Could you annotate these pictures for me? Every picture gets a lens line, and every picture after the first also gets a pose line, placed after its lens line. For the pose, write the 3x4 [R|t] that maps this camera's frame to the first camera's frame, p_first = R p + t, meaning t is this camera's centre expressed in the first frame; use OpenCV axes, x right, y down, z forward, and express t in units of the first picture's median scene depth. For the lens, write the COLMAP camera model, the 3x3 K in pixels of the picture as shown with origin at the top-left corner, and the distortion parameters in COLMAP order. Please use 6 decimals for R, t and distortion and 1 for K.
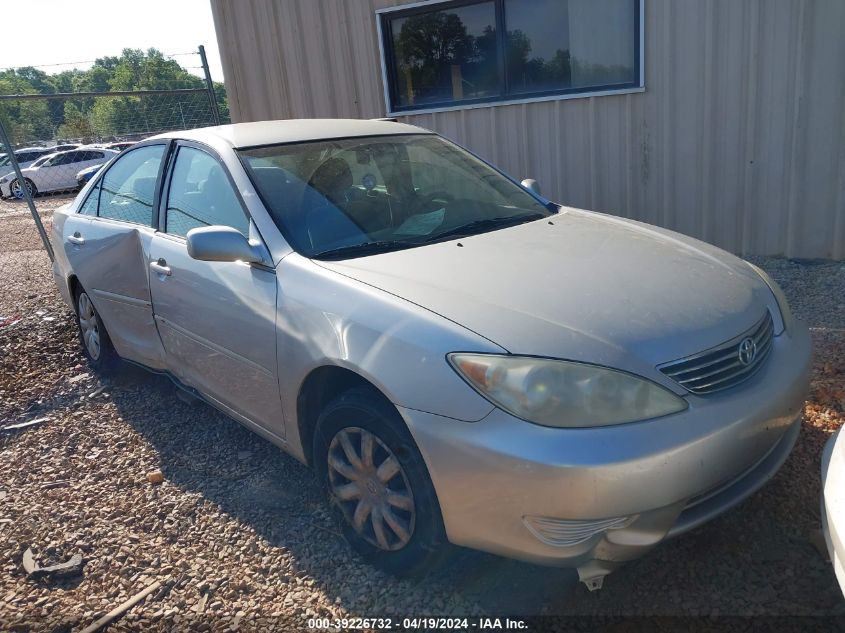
lens RADIAL K [[674.5, 0, 423.2], [0, 674.5, 316.6], [0, 0, 1]] dist [0.019657, -0.017659]
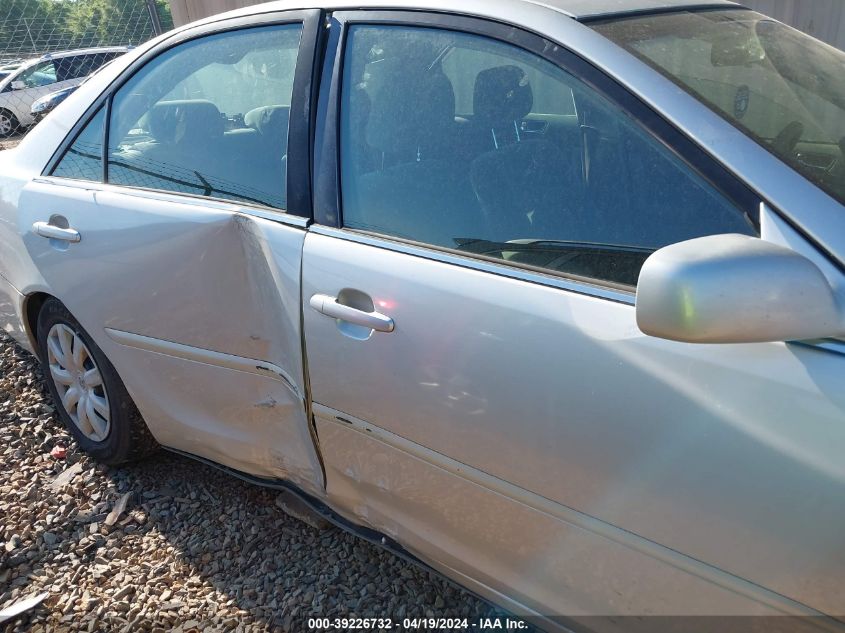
lens RADIAL K [[674.5, 0, 421.9], [0, 674.5, 315.3], [0, 0, 1]] dist [0.019657, -0.017659]
pose [[0.983398, -0.058400, 0.171805, -0.331370], [0.042238, 0.994459, 0.096265, -0.086638], [-0.176475, -0.087410, 0.980416, 0.446179]]
